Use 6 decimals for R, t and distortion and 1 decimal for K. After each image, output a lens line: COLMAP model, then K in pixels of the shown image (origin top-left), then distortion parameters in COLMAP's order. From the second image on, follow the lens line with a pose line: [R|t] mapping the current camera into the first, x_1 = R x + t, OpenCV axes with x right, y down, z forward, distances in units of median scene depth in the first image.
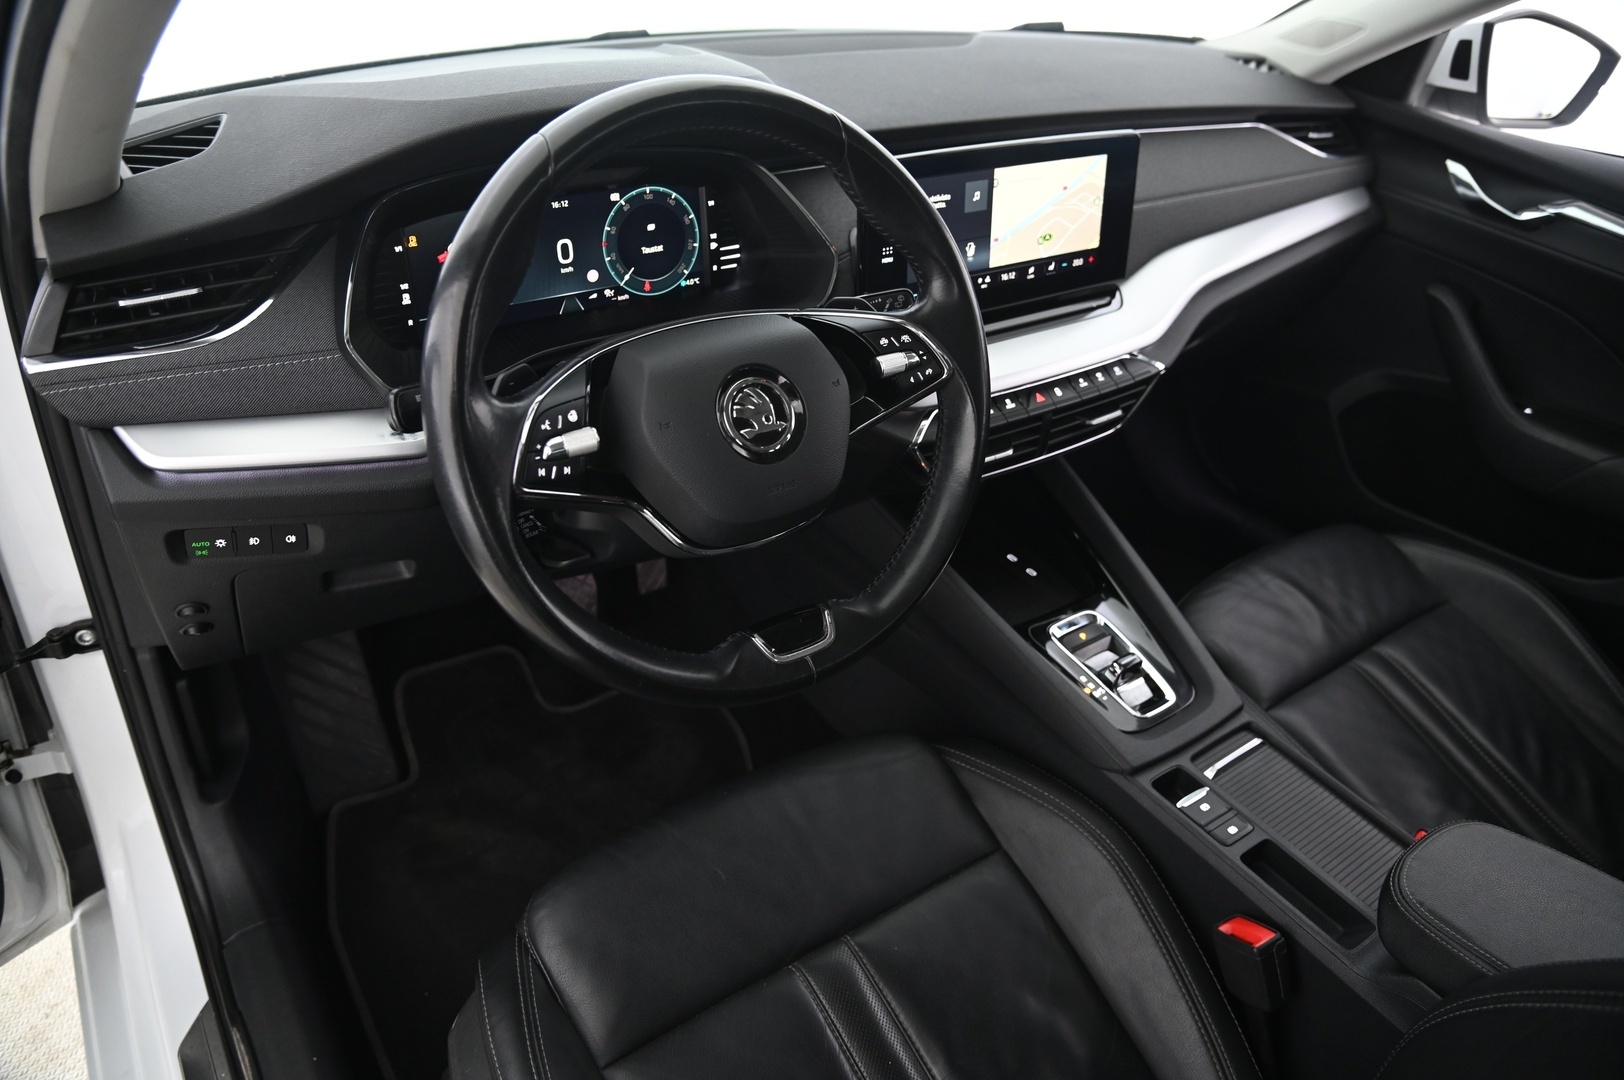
lens RADIAL K [[1093.8, 0, 809.6], [0, 1093.8, 543.5], [0, 0, 1]] dist [-0.128164, 0.063863]
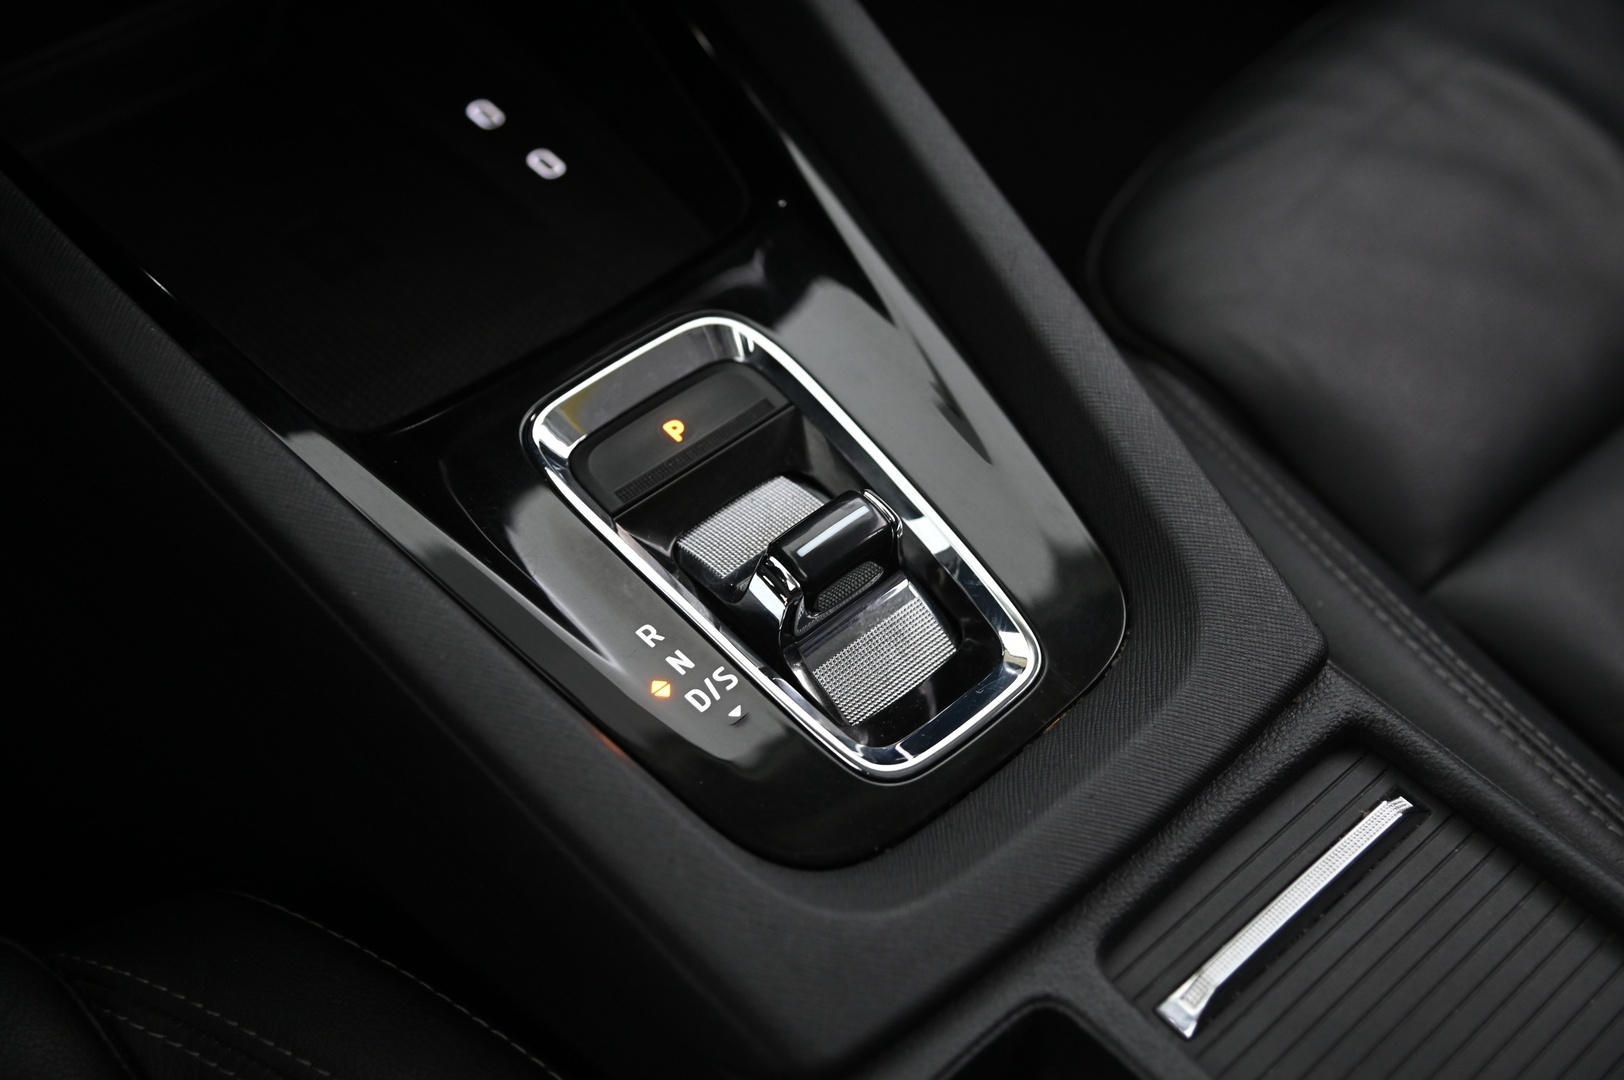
lens RADIAL K [[2011.7, 0, 812.0], [0, 2011.7, 540.0], [0, 0, 1]] dist [0.091064, 0.004647]
pose [[0.989036, -0.136477, 0.056409, 0.281714], [0.117887, 0.959723, 0.255019, -0.005329], [-0.088941, -0.245574, 0.965289, 0.603194]]
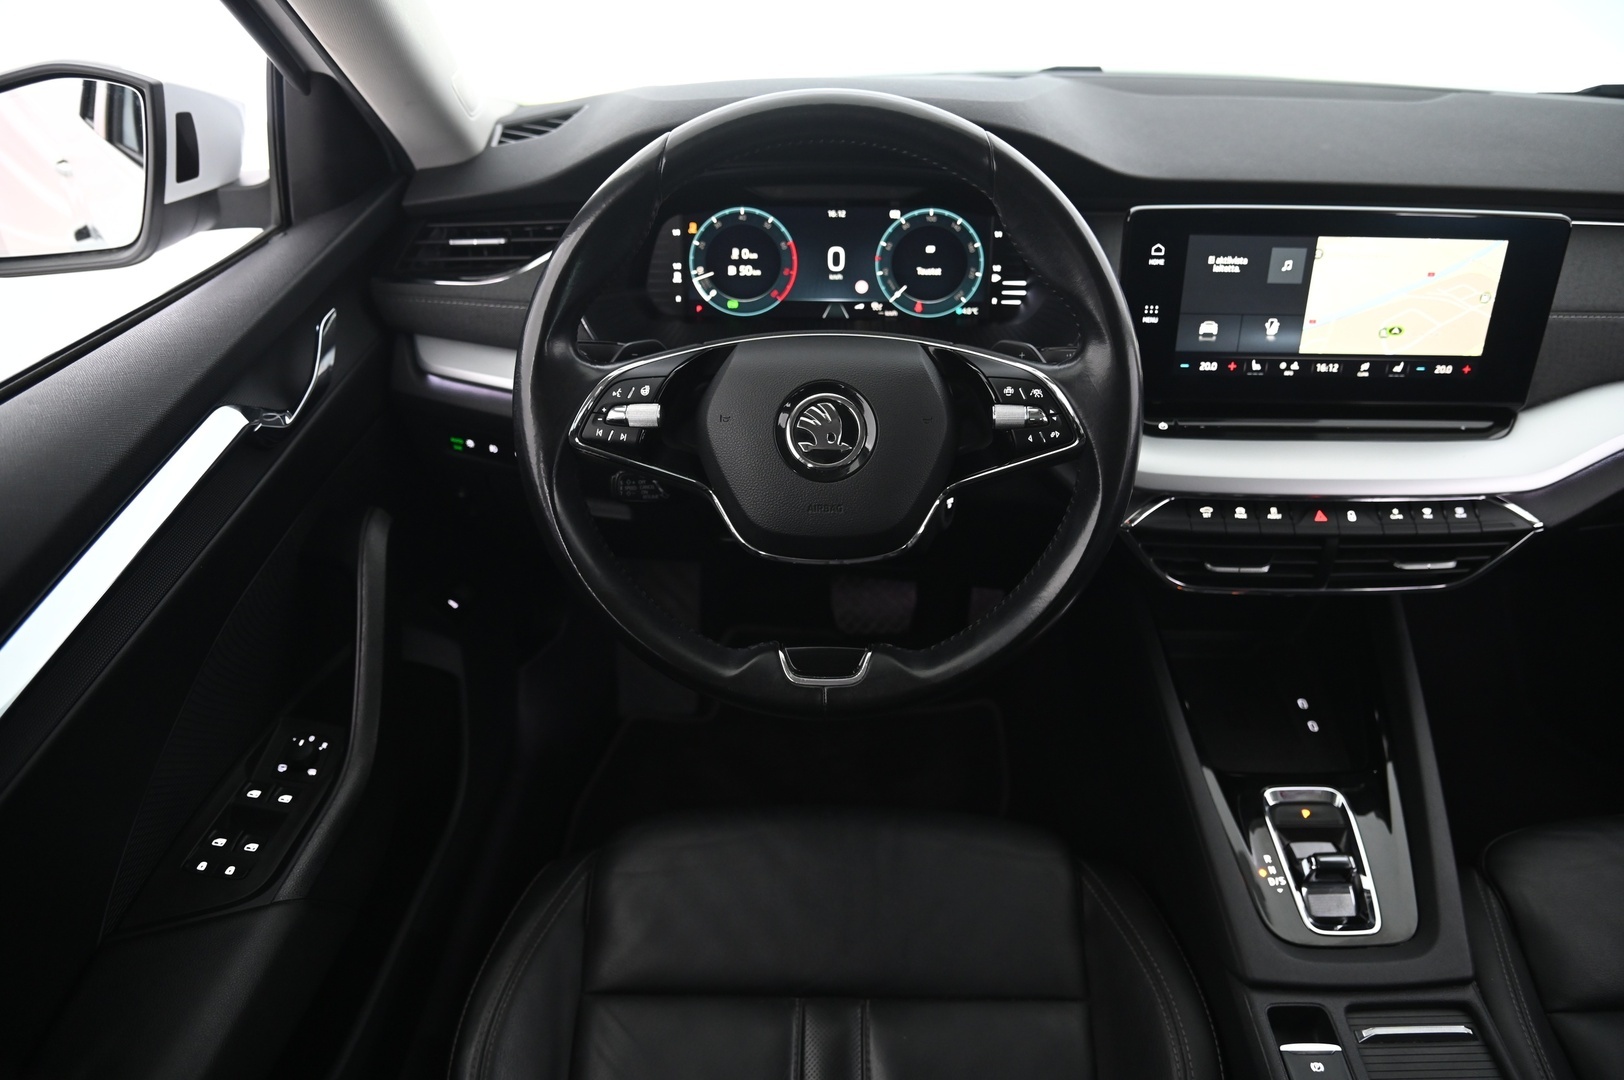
lens RADIAL K [[1093.8, 0, 809.6], [0, 1093.8, 543.5], [0, 0, 1]] dist [-0.128164, 0.063863]
pose [[0.804700, 0.262494, -0.532499, 0.358226], [-0.282115, 0.958275, 0.046053, -0.045036], [0.522369, 0.113167, 0.845177, 0.121300]]
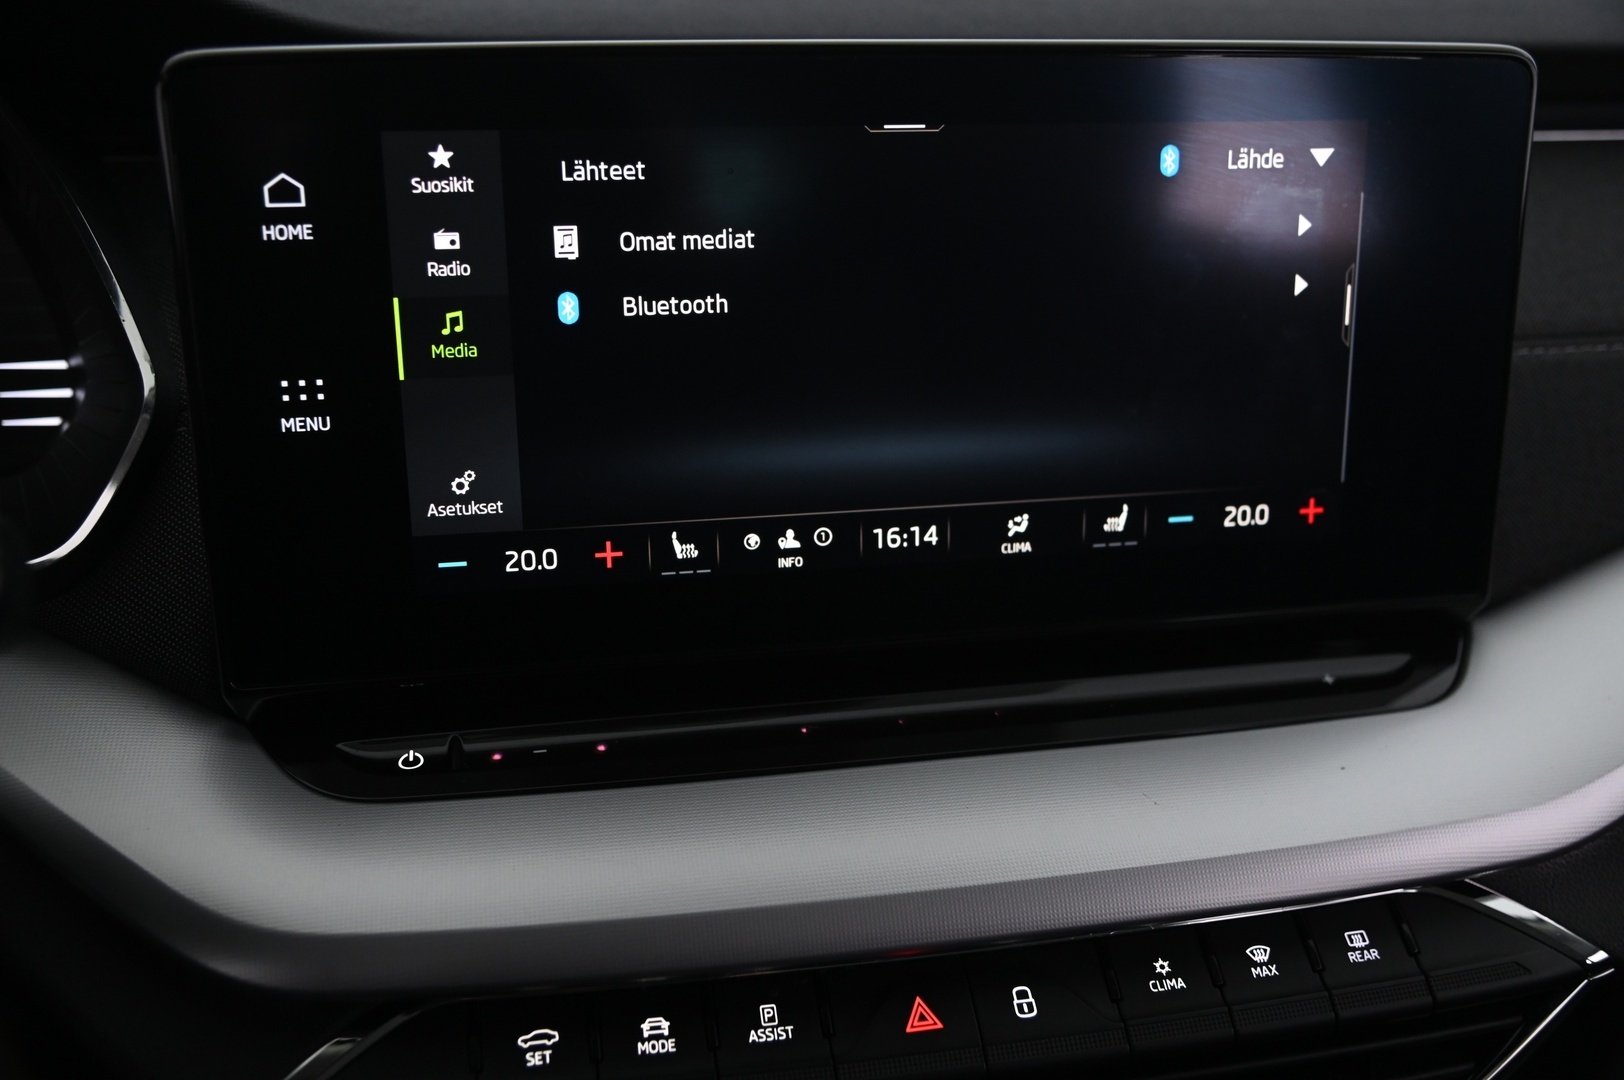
lens RADIAL K [[1568.2, 0, 814.3], [0, 1568.2, 545.0], [0, 0, 1]] dist [-0.001823, 0.038790]
pose [[0.918710, 0.098631, -0.382418, 0.337764], [-0.186968, 0.961547, -0.201172, -0.172148], [0.347871, 0.256319, 0.901824, 0.678145]]
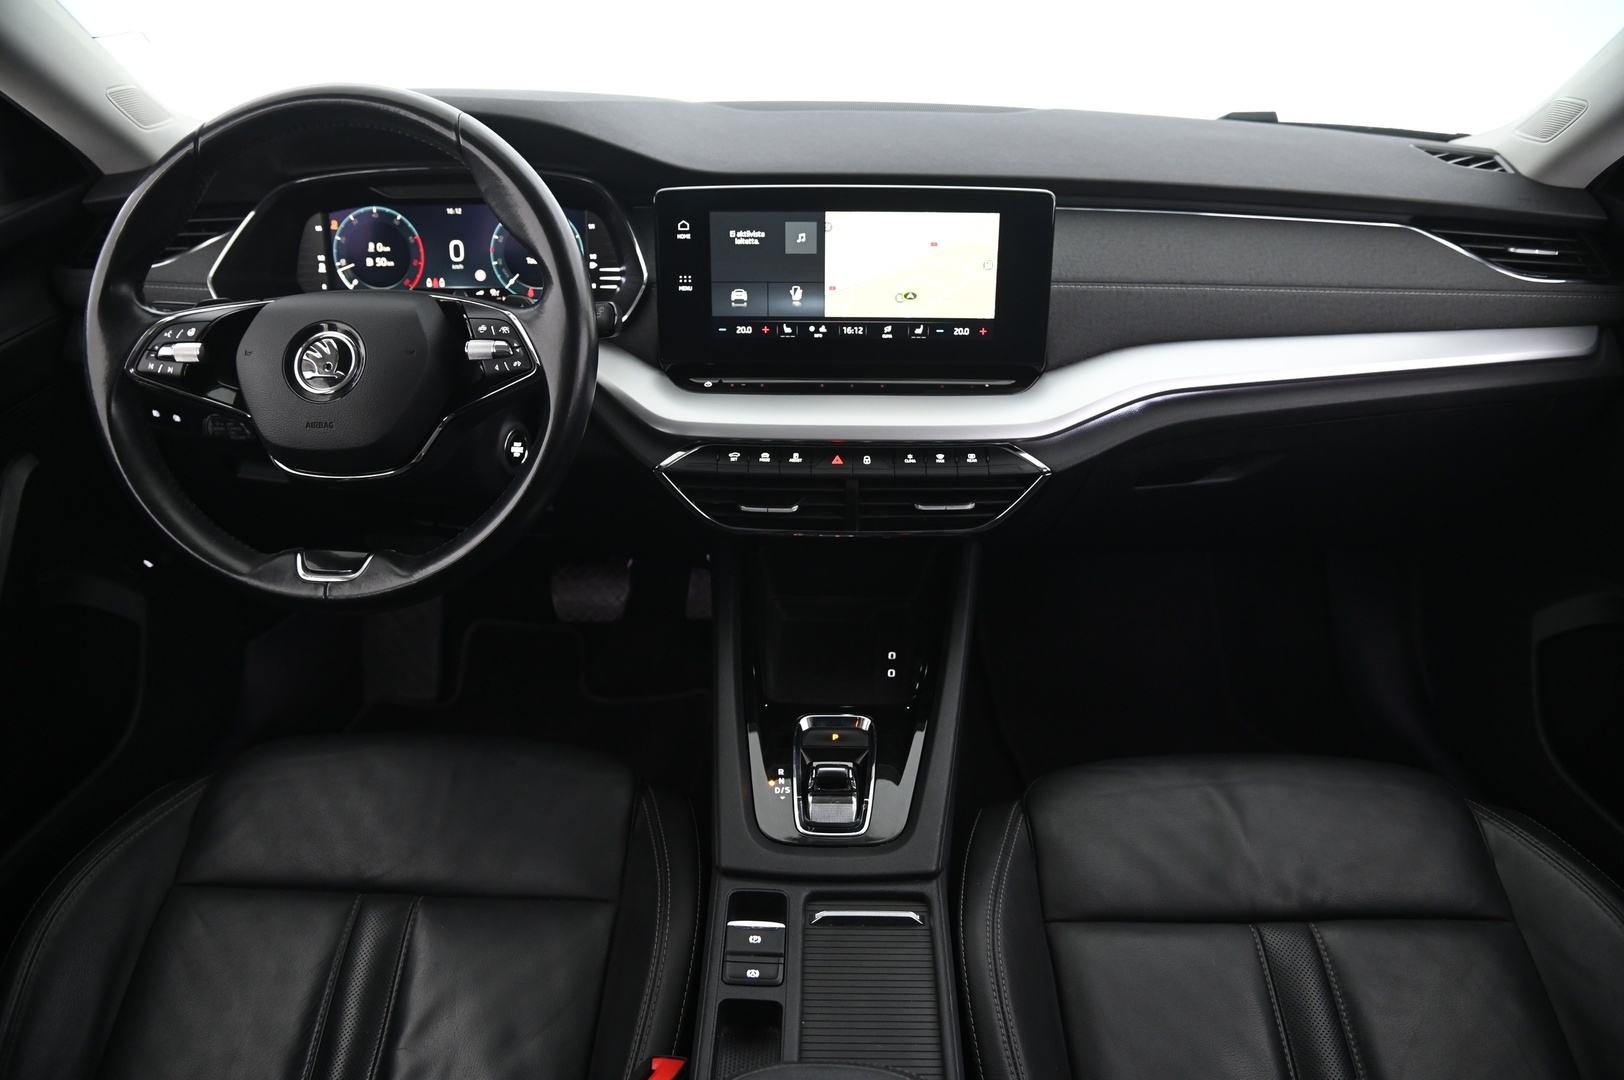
lens RADIAL K [[1093.8, 0, 809.6], [0, 1093.8, 543.5], [0, 0, 1]] dist [-0.128164, 0.063863]
pose [[0.809557, 0.225337, -0.542071, 0.752557], [-0.289511, 0.956544, -0.034738, -0.030671], [0.510687, 0.185058, 0.839615, 0.245512]]
